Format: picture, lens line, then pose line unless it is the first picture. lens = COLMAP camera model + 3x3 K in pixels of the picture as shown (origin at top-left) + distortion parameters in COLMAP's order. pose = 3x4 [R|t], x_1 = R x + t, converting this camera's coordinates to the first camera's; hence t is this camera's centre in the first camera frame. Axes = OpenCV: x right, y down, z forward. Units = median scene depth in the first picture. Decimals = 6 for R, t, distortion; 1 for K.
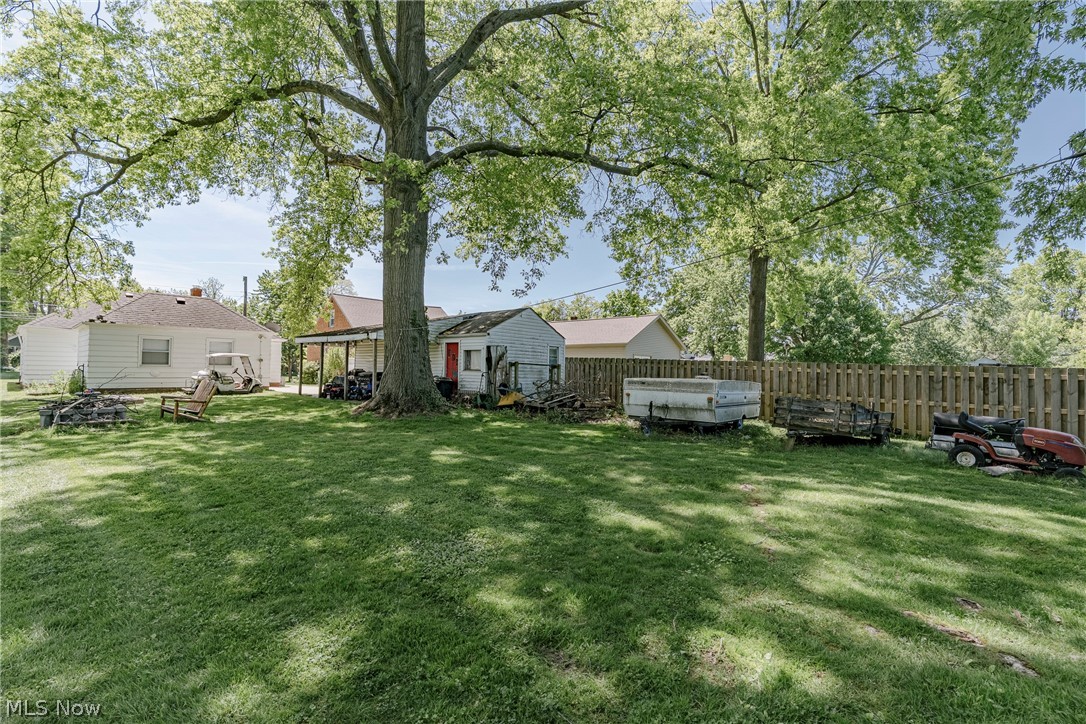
lens RADIAL K [[493.2, 0, 539.9], [0, 493.2, 365.9], [0, 0, 1]] dist [-0.003000, -0.001061]
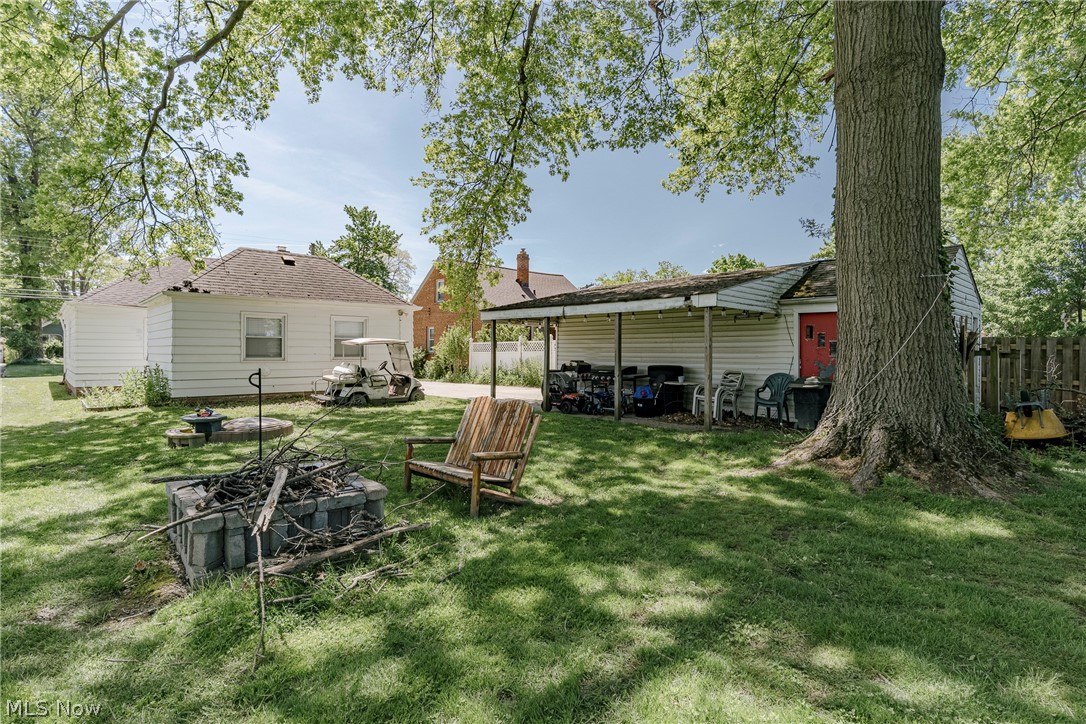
lens RADIAL K [[566.6, 0, 545.9], [0, 566.6, 356.5], [0, 0, 1]] dist [-0.004945, -0.000137]
pose [[0.995428, -0.010057, -0.094982, -0.371356], [0.011322, 0.999854, 0.012789, -0.009540], [0.094839, -0.013806, 0.995397, 0.323557]]
